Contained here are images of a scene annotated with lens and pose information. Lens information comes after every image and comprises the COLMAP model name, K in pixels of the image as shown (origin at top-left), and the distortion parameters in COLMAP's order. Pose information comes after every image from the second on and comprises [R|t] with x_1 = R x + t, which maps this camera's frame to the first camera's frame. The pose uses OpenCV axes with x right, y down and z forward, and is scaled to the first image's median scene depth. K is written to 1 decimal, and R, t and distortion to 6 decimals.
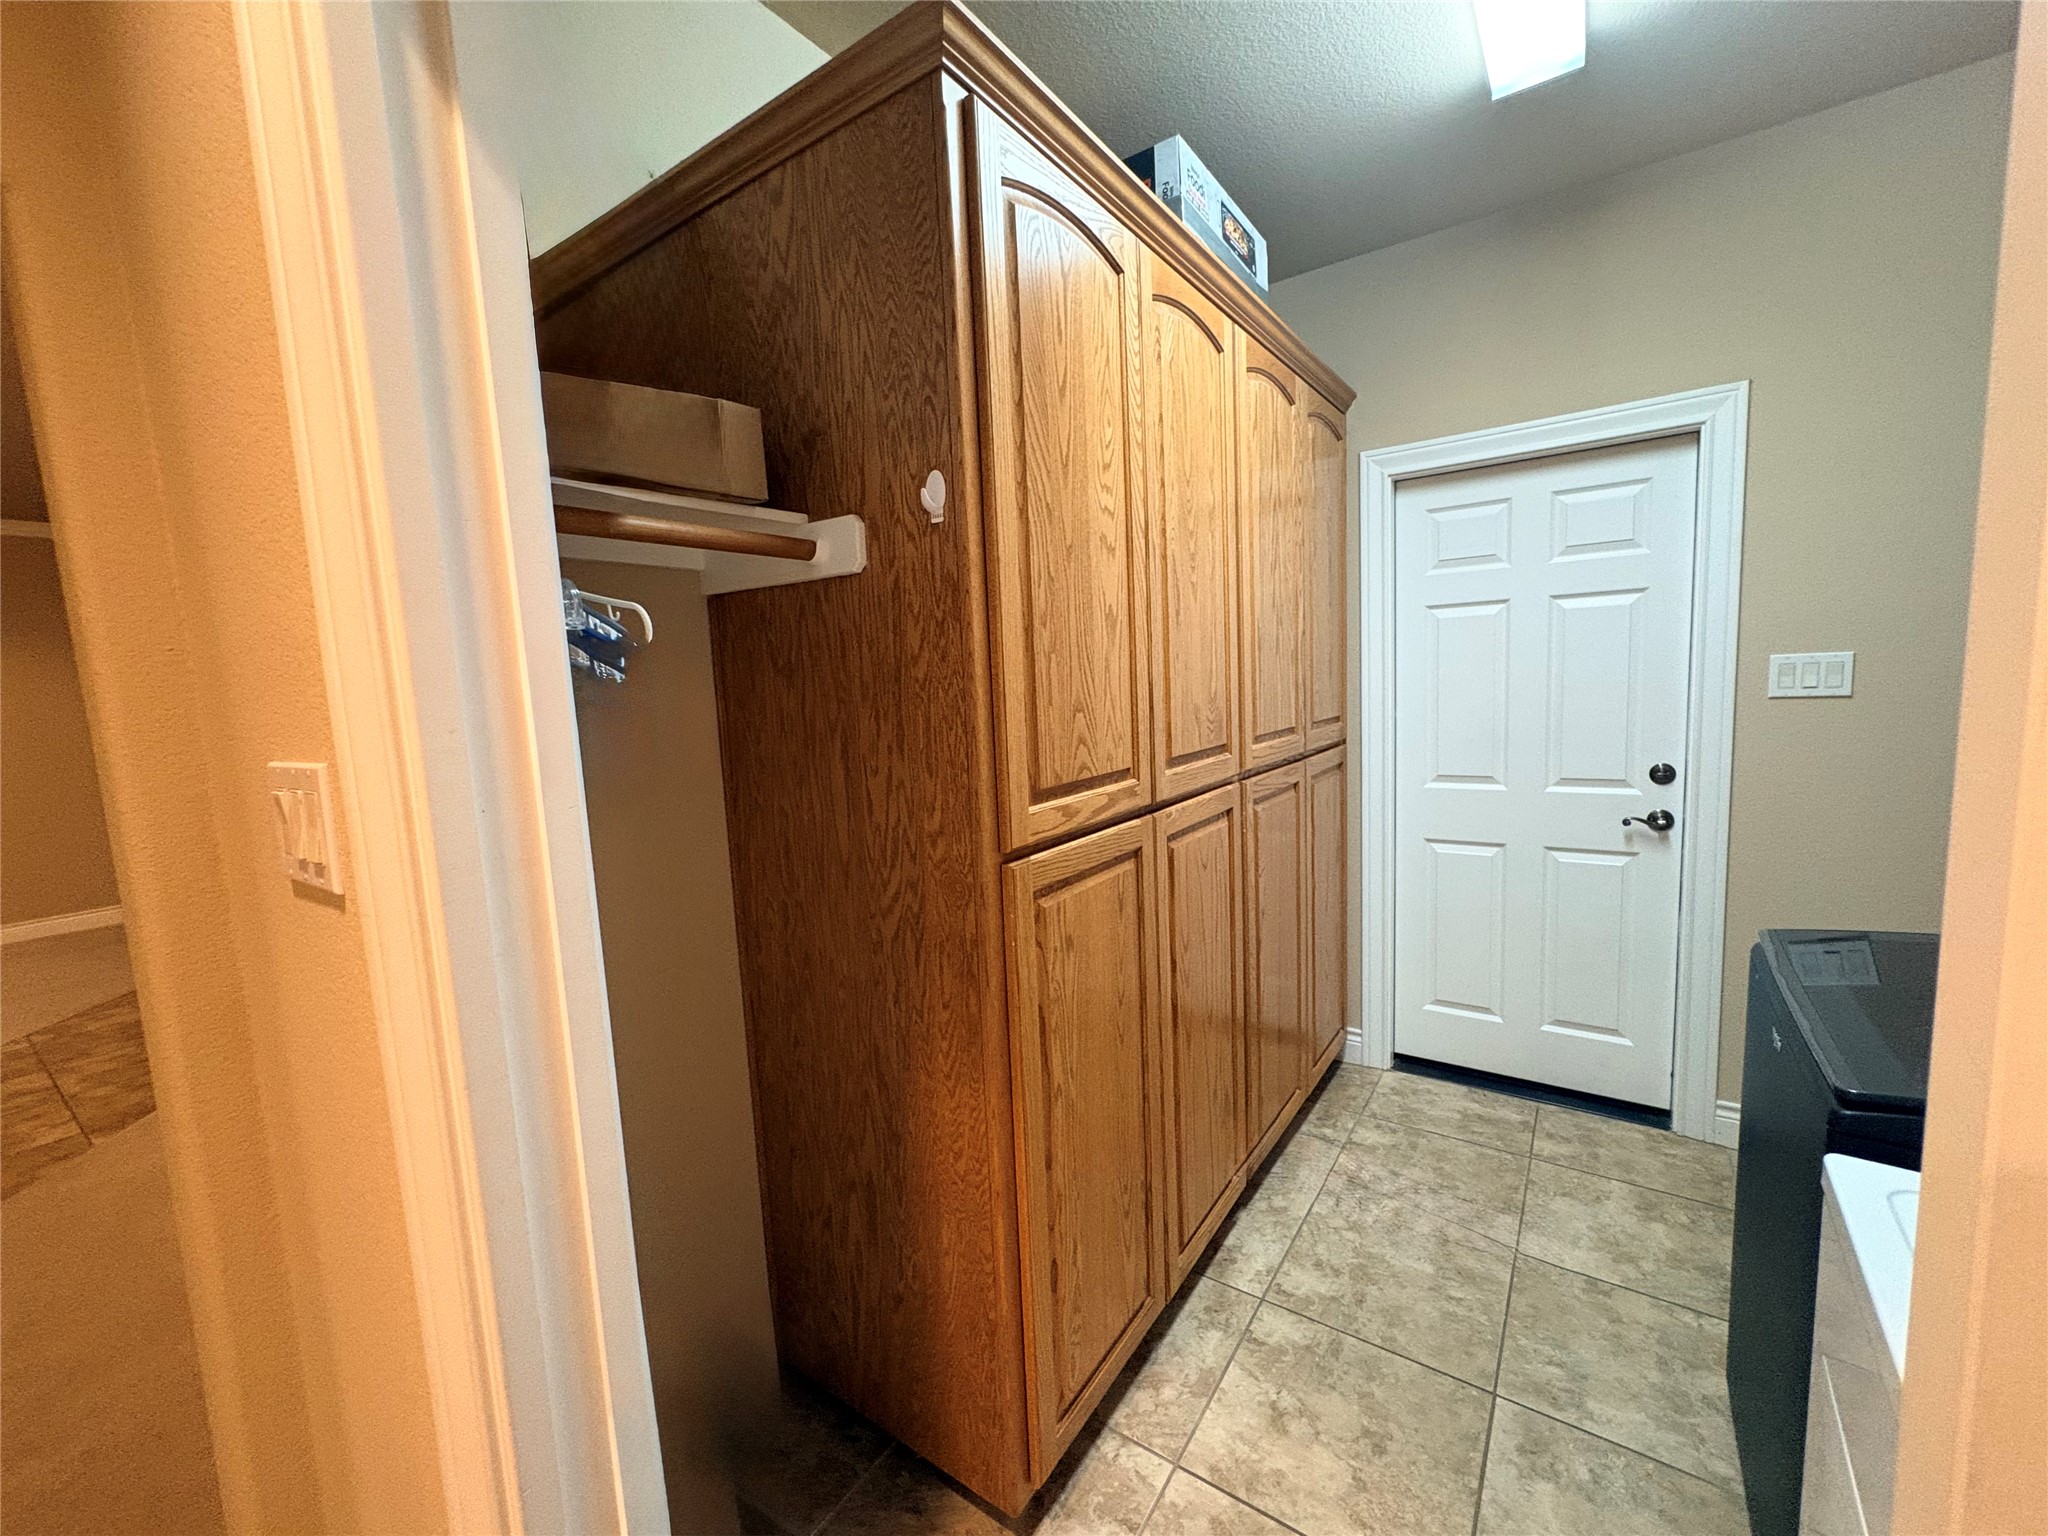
lens RADIAL K [[822.0, 0, 1026.8], [0, 822.0, 775.3], [0, 0, 1]] dist [0.003280, -0.000301]
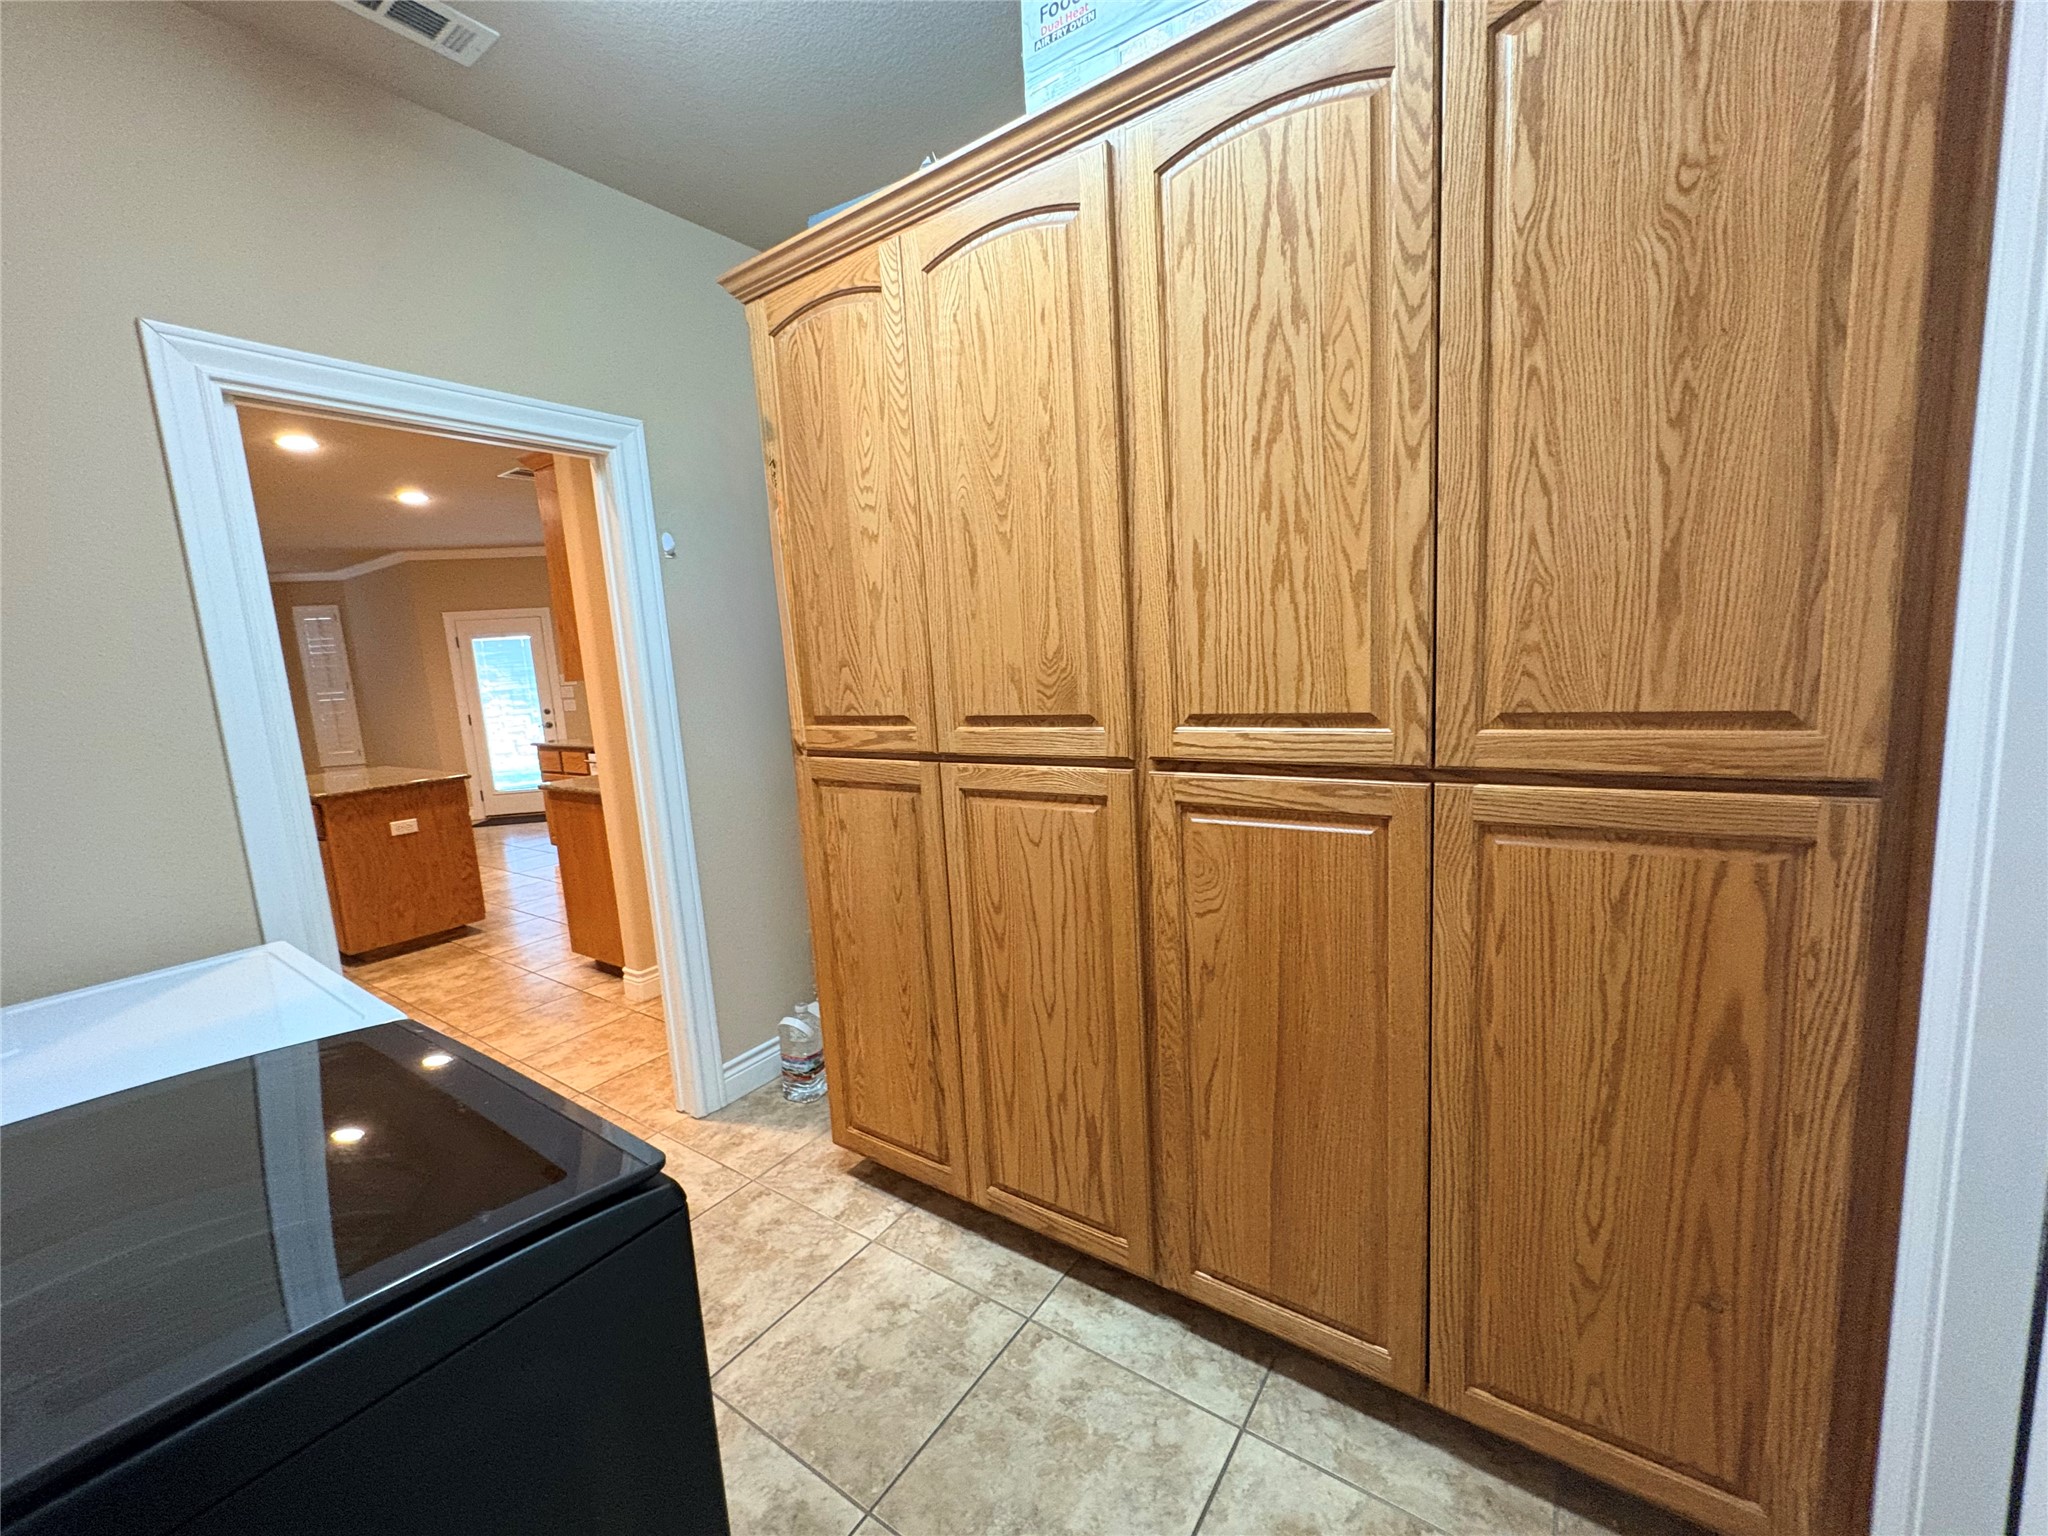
lens RADIAL K [[822.0, 0, 1025.1], [0, 822.0, 773.2], [0, 0, 1]] dist [0.003280, -0.000301]
pose [[-0.002317, 0.192503, -0.981294, 1.329869], [-0.059580, 0.979526, 0.192297, -0.169371], [0.998221, 0.058911, 0.009200, 1.182268]]
